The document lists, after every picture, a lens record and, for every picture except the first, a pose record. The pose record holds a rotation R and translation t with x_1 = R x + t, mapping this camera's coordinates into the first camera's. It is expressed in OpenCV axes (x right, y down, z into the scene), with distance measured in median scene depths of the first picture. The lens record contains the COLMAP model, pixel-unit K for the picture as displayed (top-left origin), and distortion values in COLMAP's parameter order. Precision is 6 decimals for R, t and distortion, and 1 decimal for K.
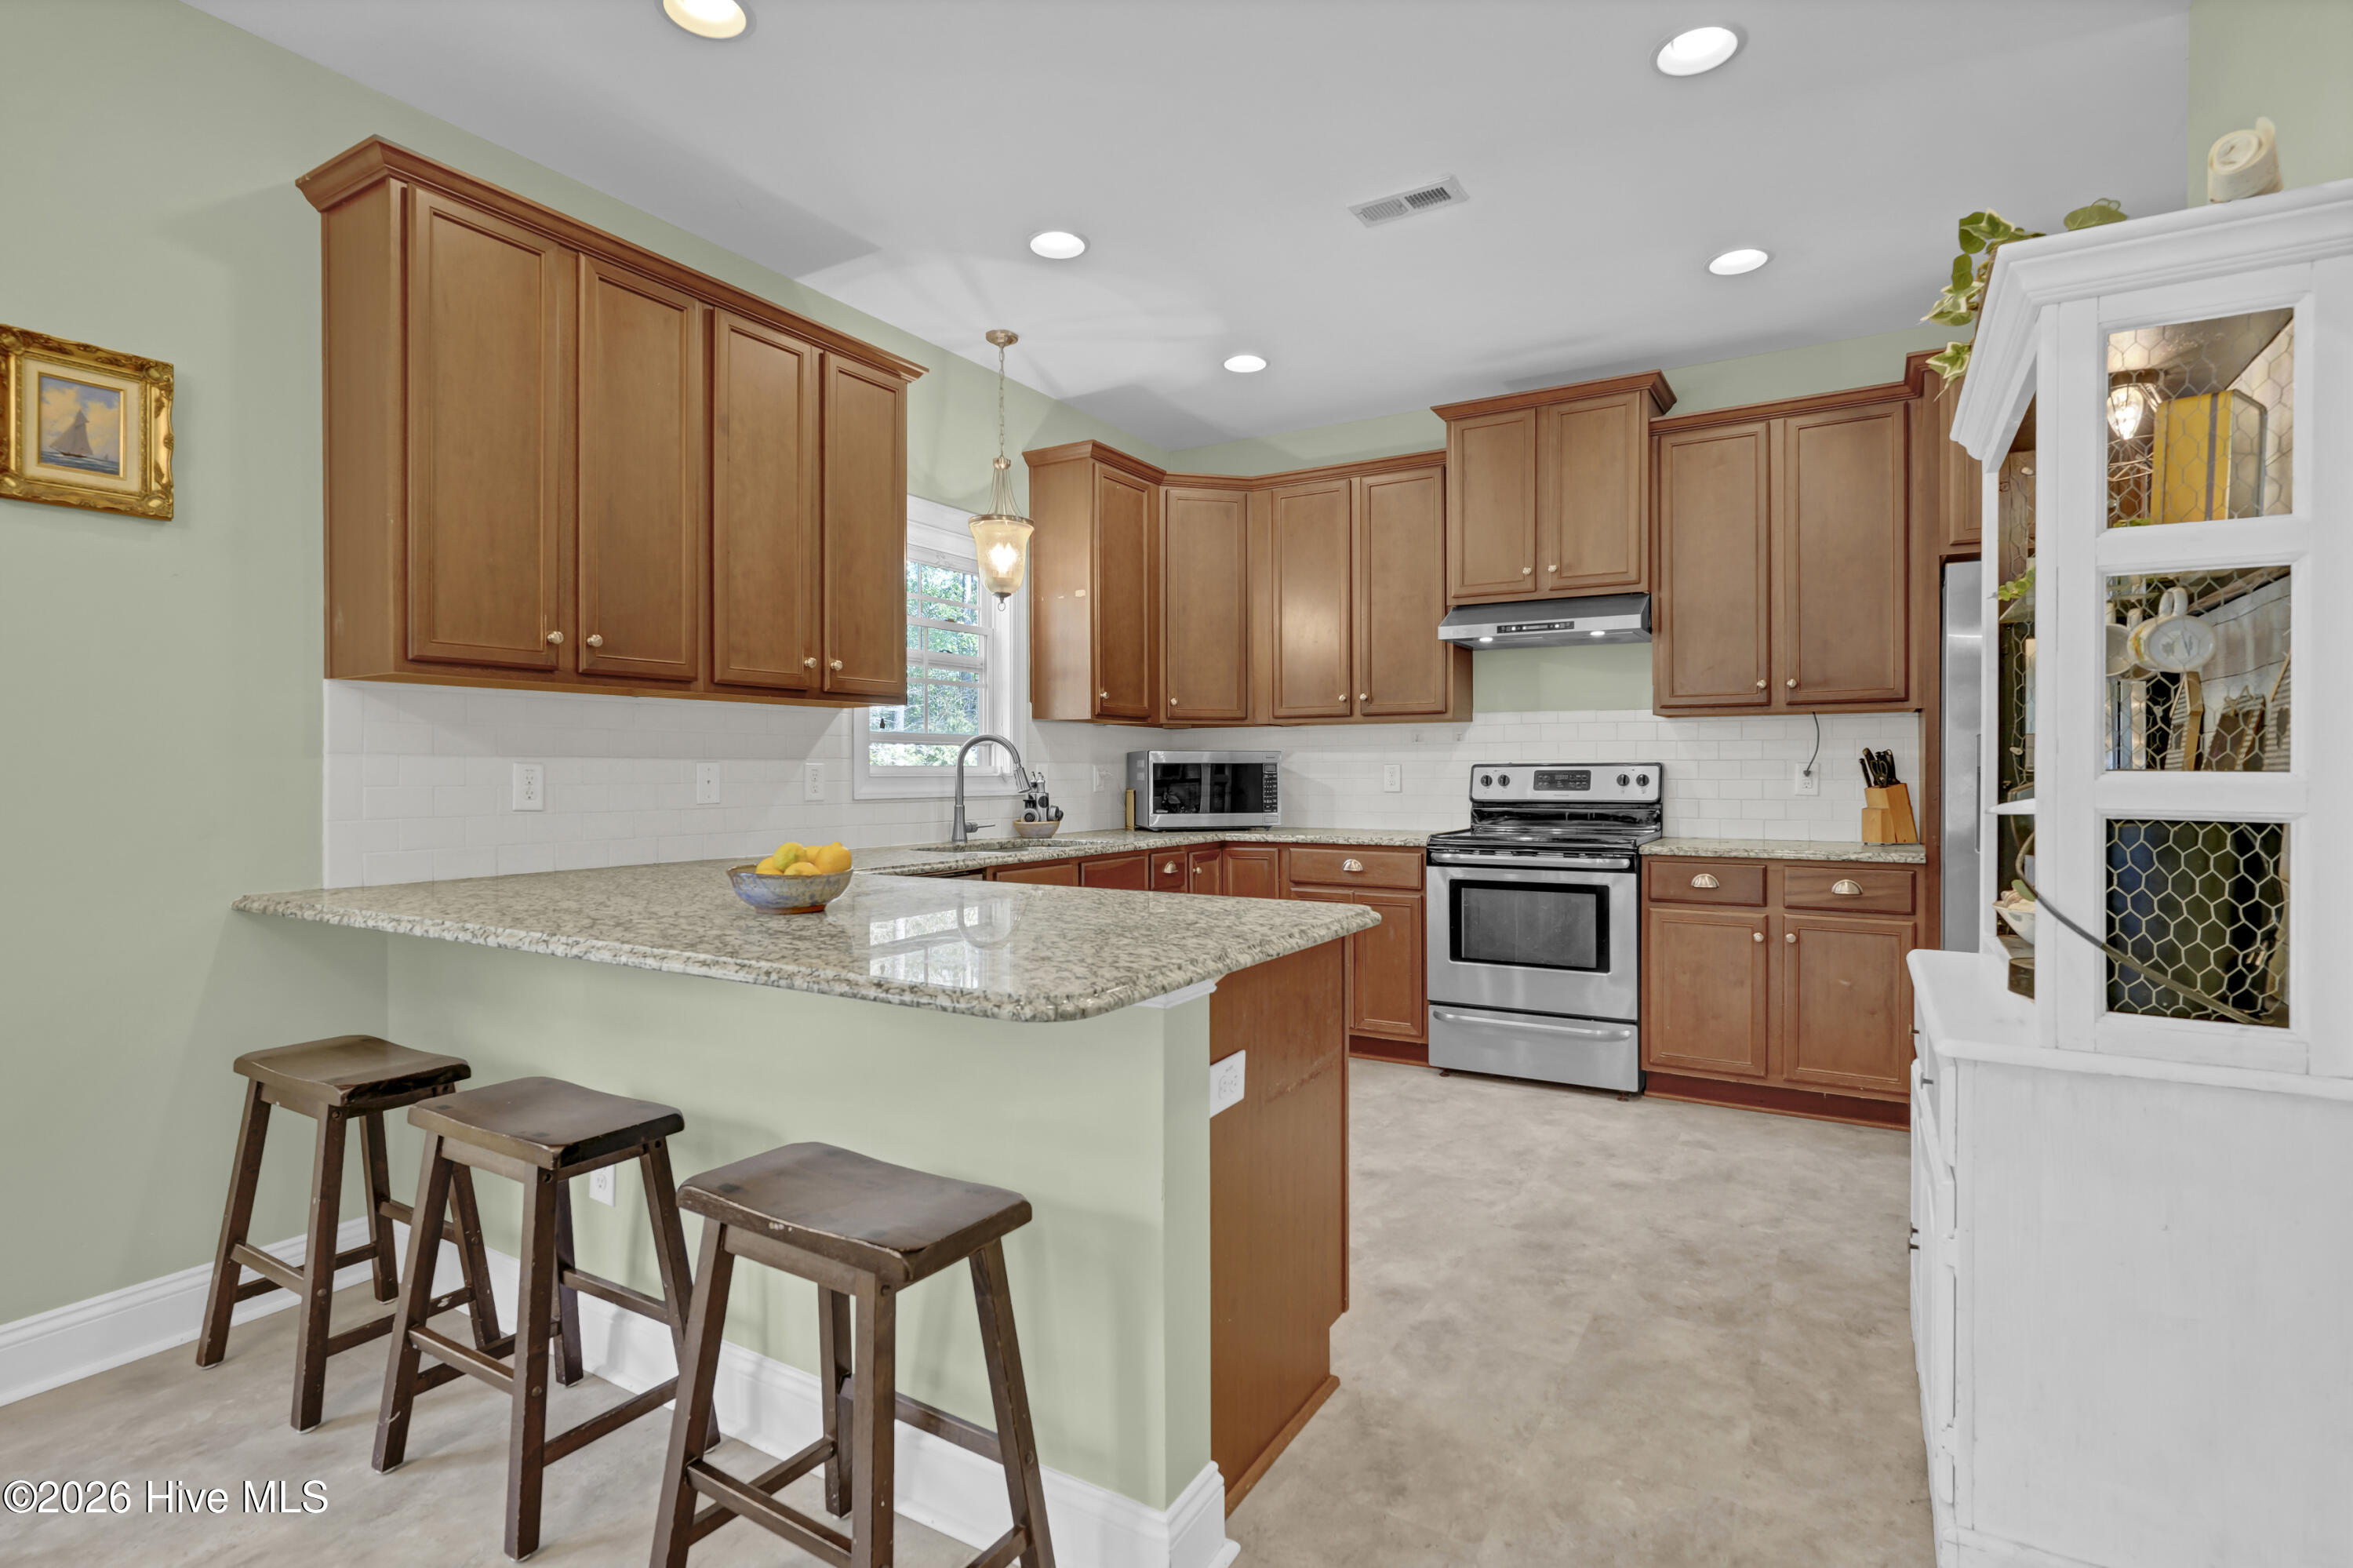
lens RADIAL K [[1142.6, 0, 1176.4], [0, 1142.6, 777.7], [0, 0, 1]] dist [-0.014363, 0.008097]
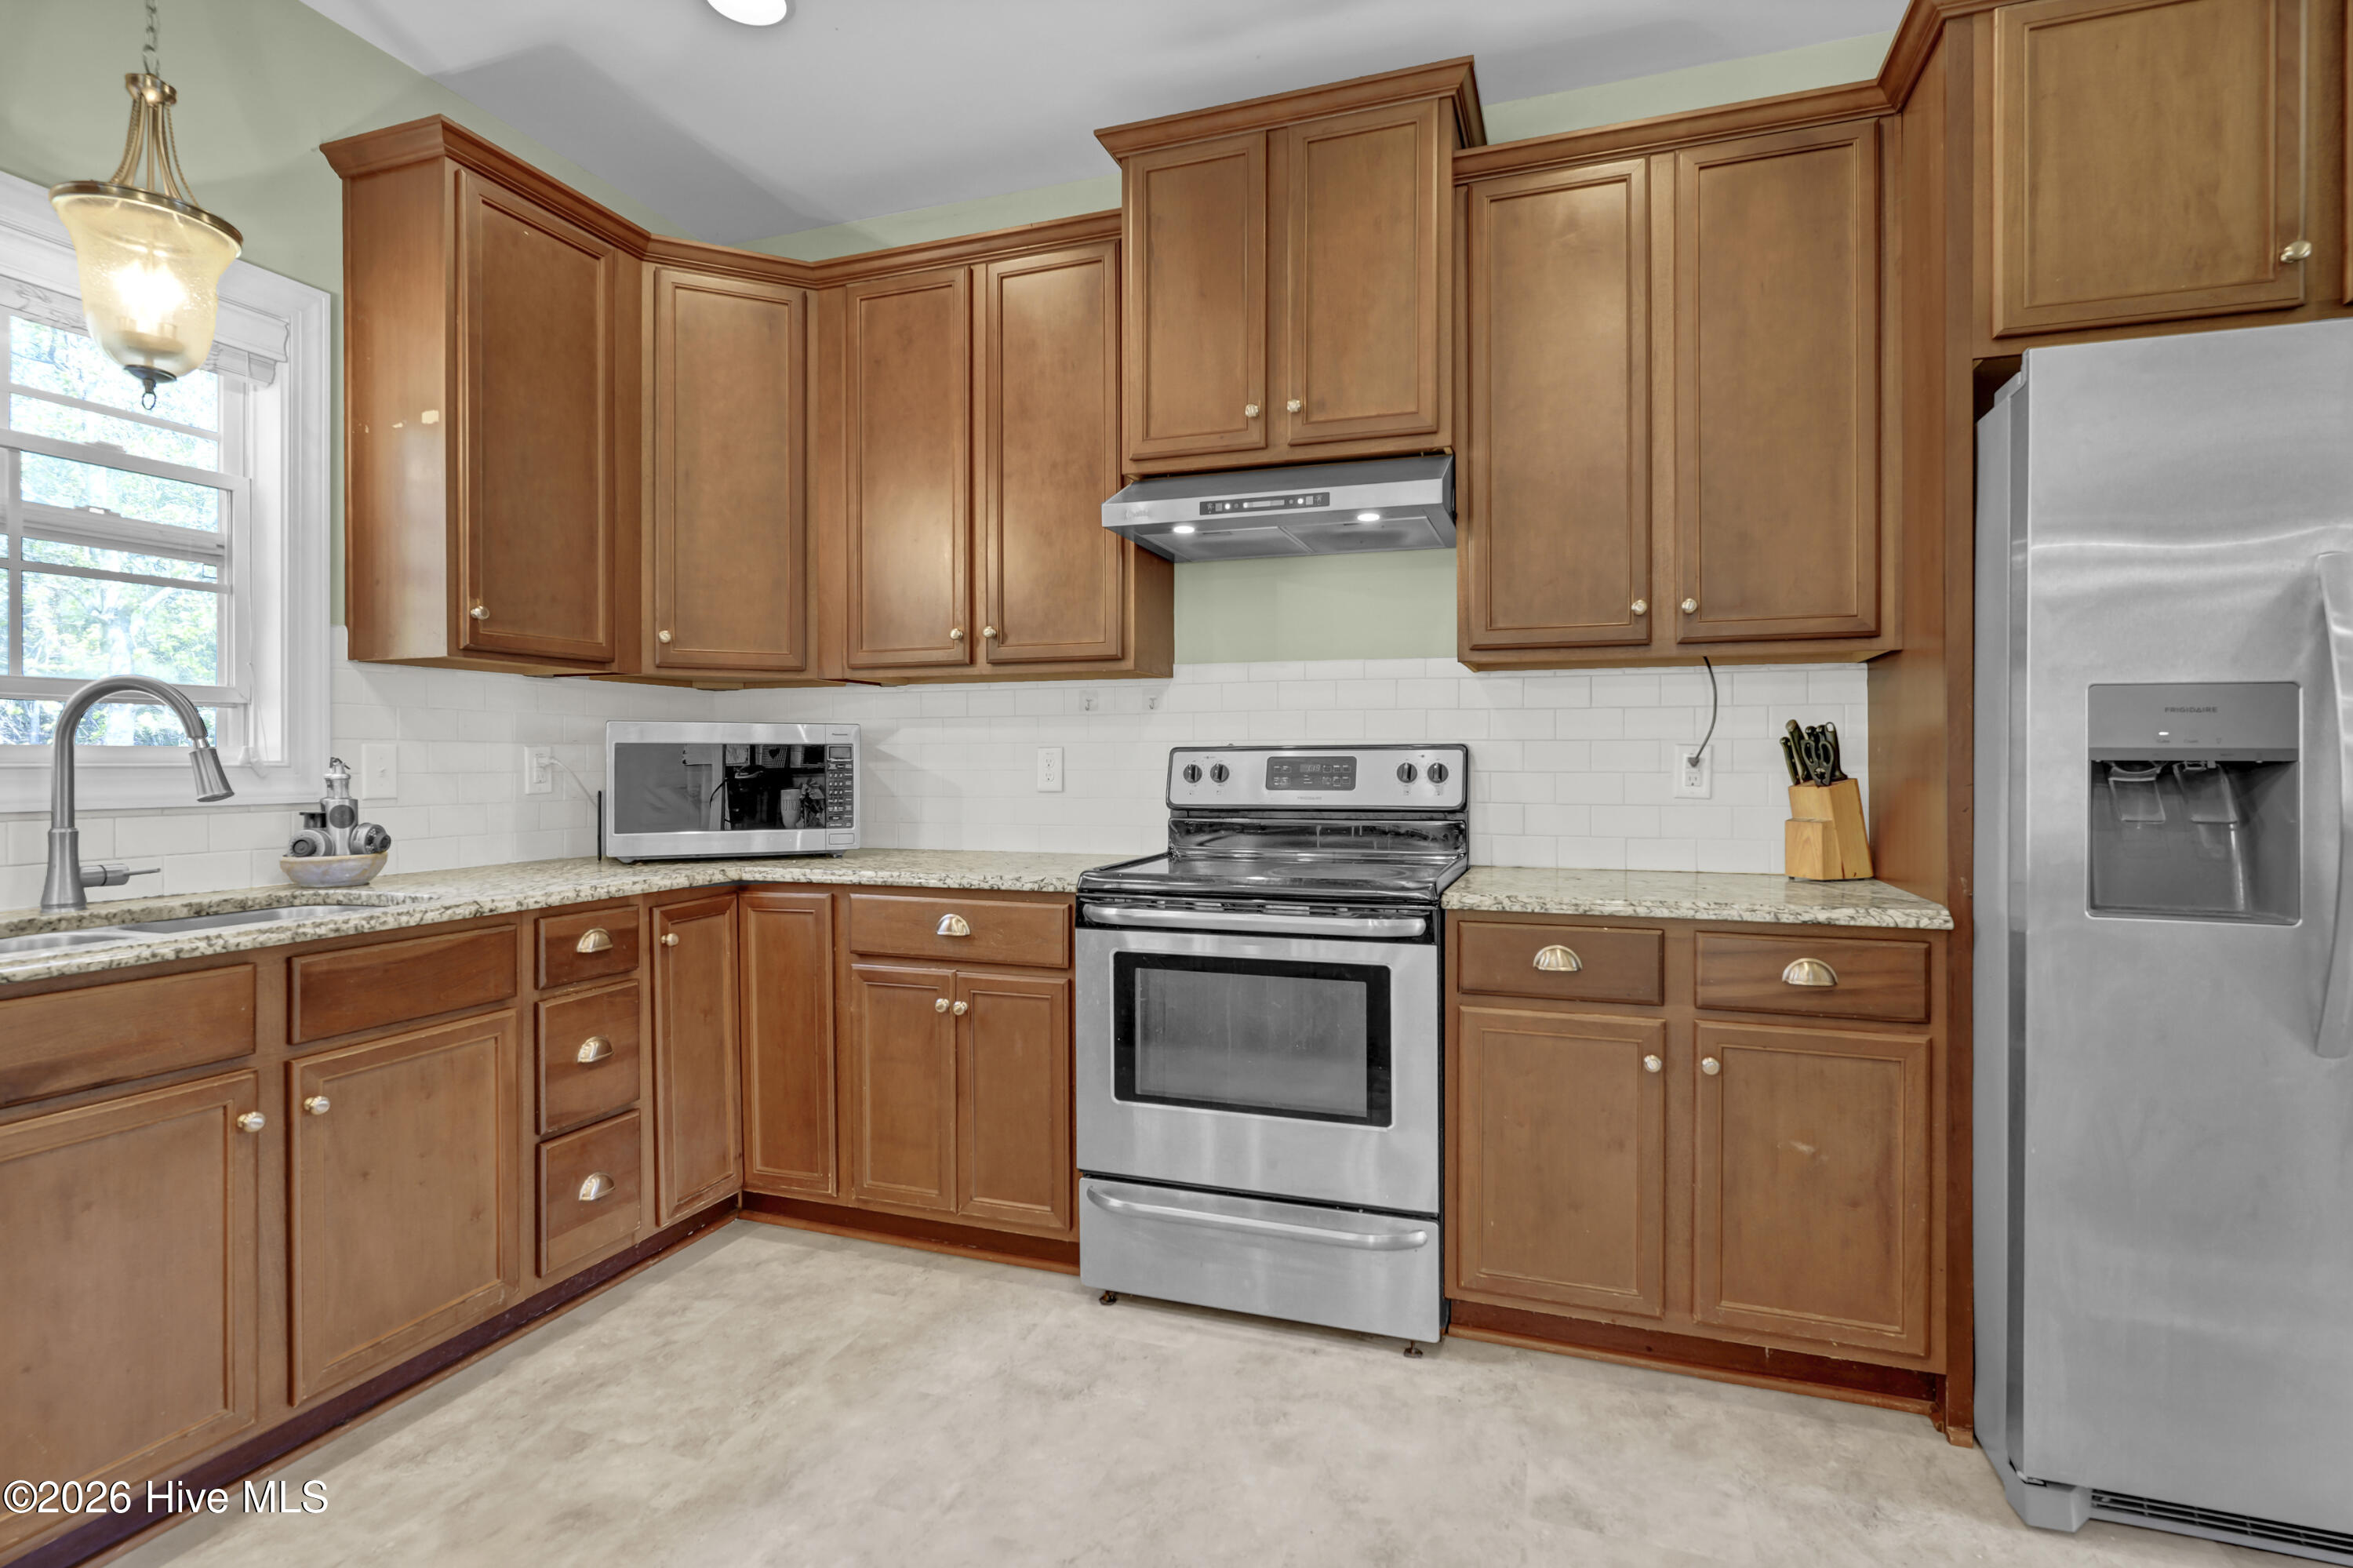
lens RADIAL K [[1142.6, 0, 1175.9], [0, 1142.6, 772.1], [0, 0, 1]] dist [-0.014363, 0.008097]
pose [[0.980296, -0.000925, 0.197534, 0.157861], [-0.000114, 0.999986, 0.005248, -0.001584], [-0.197536, -0.005167, 0.980282, 0.447211]]
